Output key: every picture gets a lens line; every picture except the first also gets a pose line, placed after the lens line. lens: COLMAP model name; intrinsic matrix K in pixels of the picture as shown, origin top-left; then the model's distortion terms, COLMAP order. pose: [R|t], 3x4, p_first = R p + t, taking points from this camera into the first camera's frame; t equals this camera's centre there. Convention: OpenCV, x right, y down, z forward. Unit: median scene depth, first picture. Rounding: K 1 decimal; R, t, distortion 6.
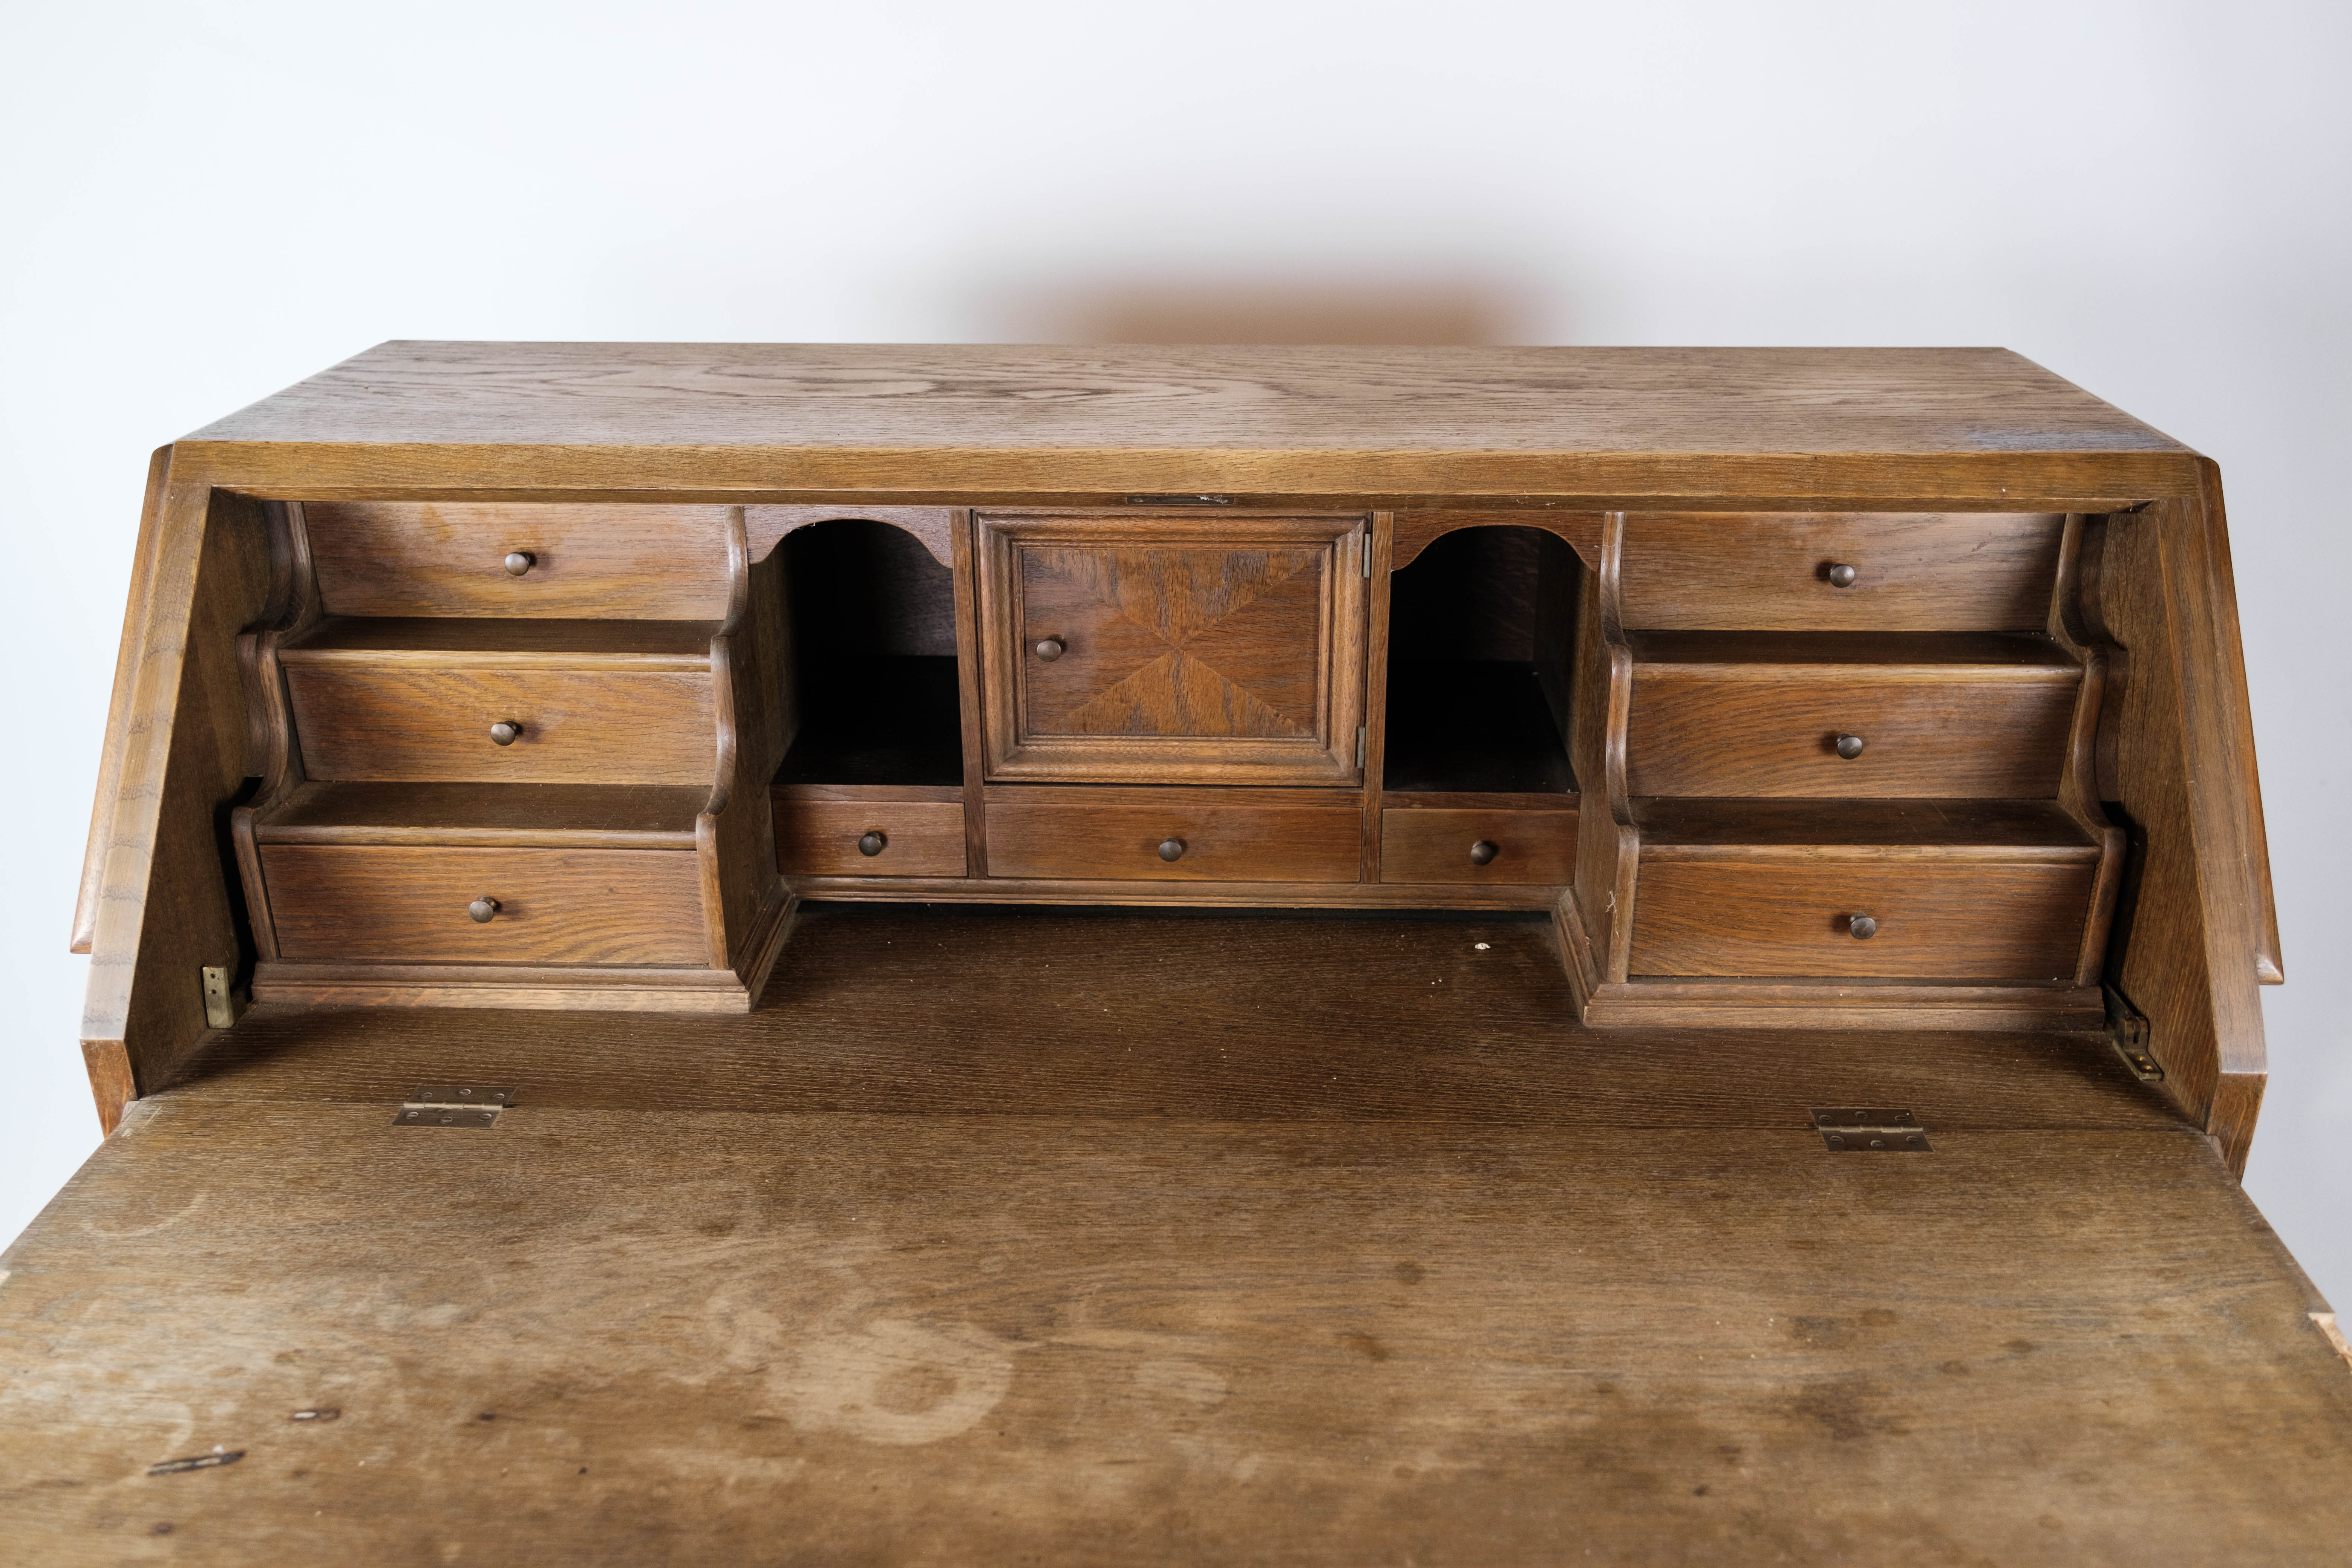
lens RADIAL K [[1897.5, 0, 1171.2], [0, 1897.5, 768.7], [0, 0, 1]] dist [-0.020439, 0.000941]
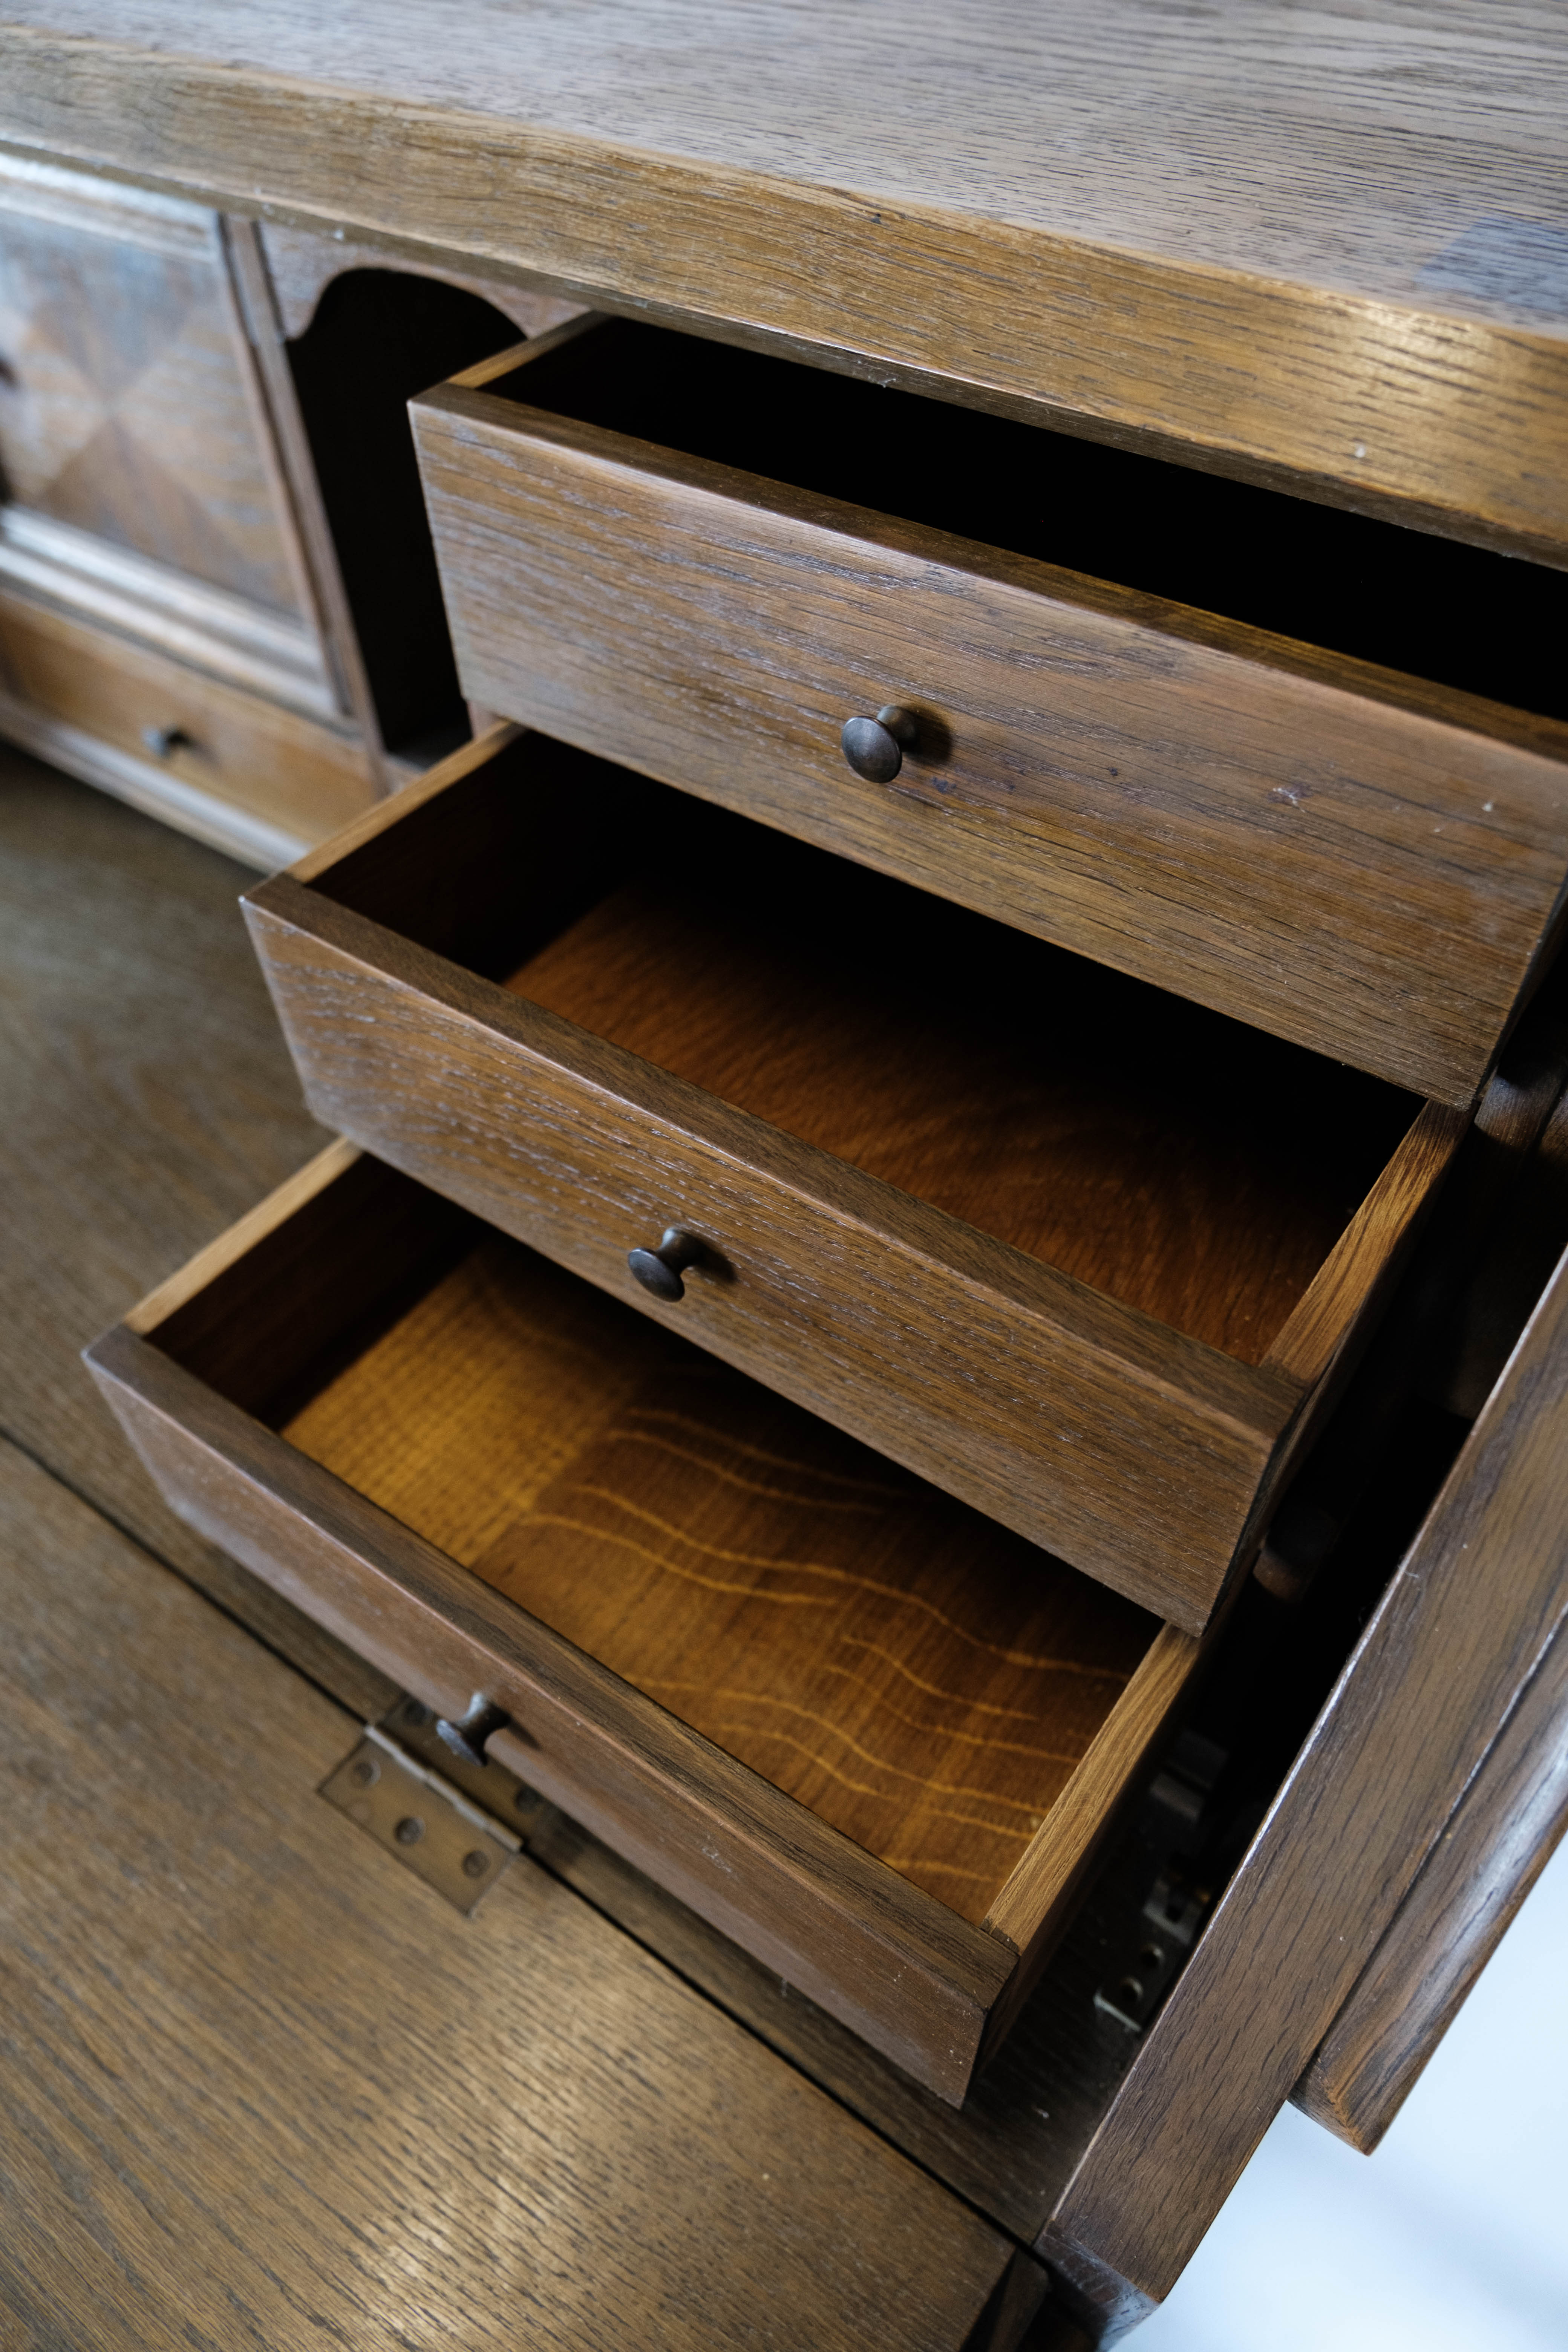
lens RADIAL K [[1590.1, 0, 785.9], [0, 1590.1, 1179.1], [0, 0, 1]] dist [-0.024703, 0.000765]
pose [[0.838776, 0.401913, -0.367317, 0.508387], [-0.203107, 0.856891, 0.473798, -0.150775], [0.505176, -0.322805, 0.800371, 0.732825]]
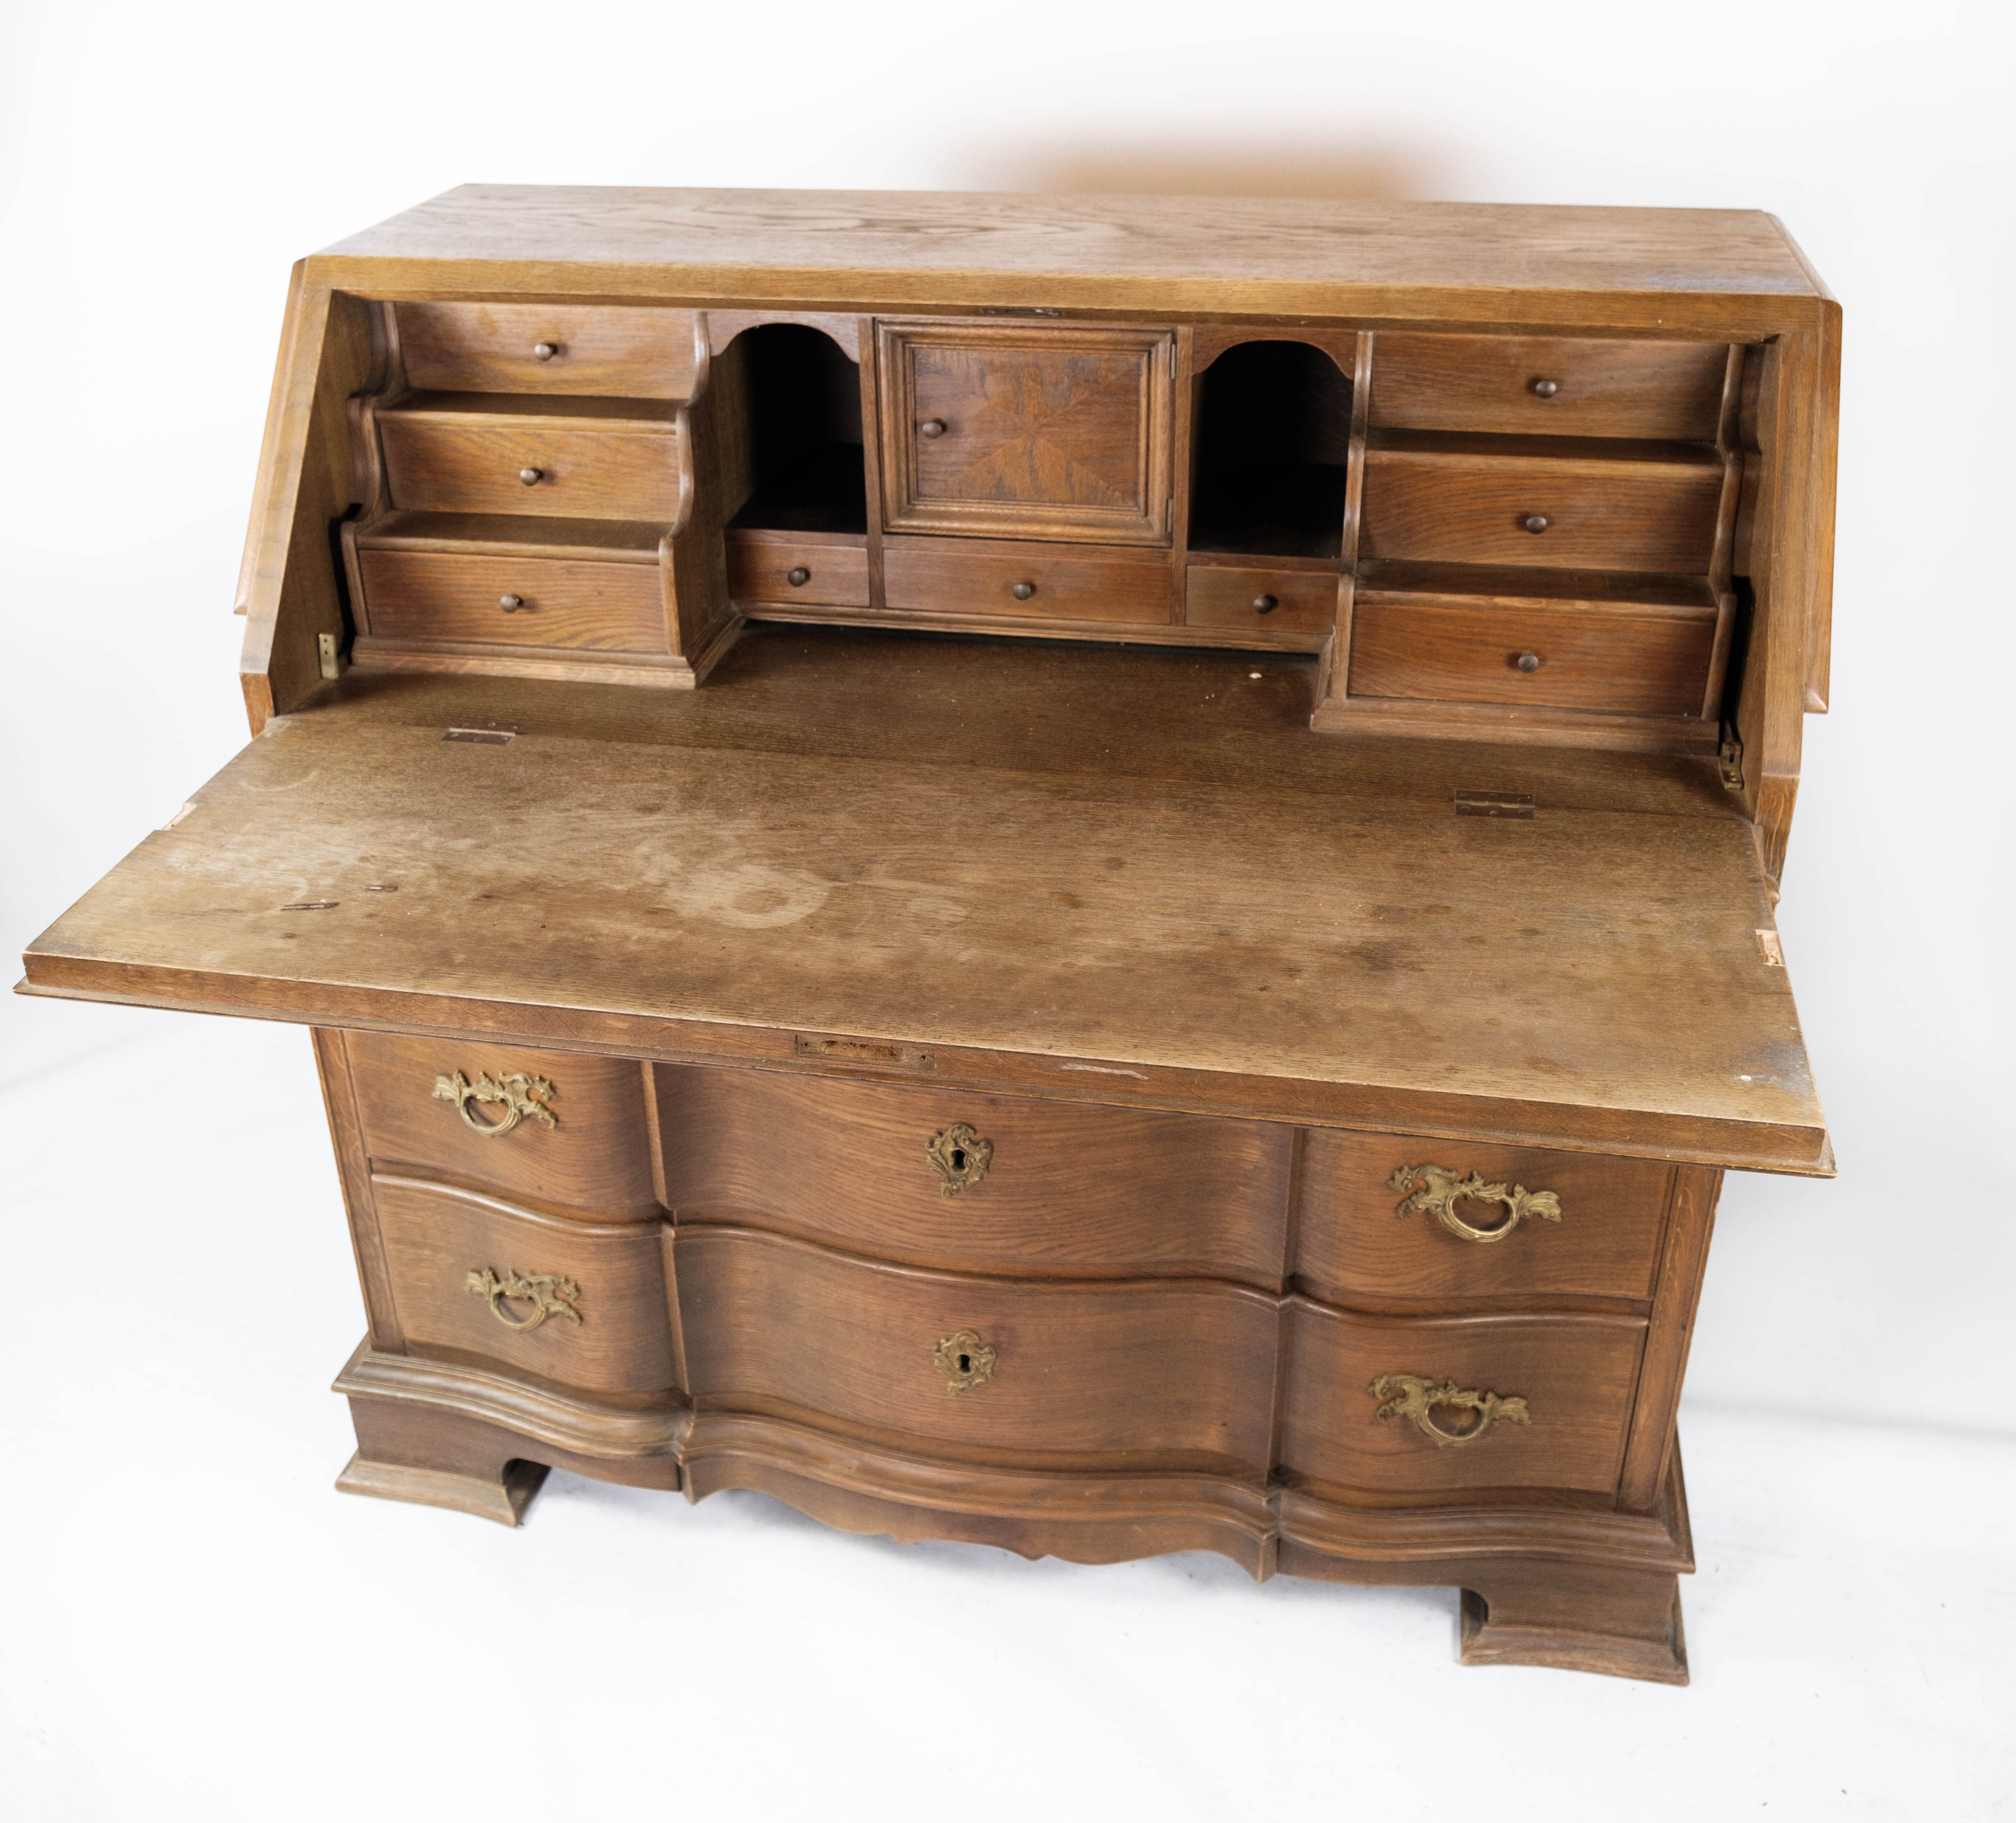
lens RADIAL K [[1963.4, 0, 970.8], [0, 1963.4, 840.7], [0, 0, 1]] dist [-0.050932, 0.000000]
pose [[0.987208, 0.063600, -0.146205, 0.199986], [-0.048952, 0.993611, 0.101690, 0.090532], [0.151739, -0.093232, 0.984014, -0.393806]]
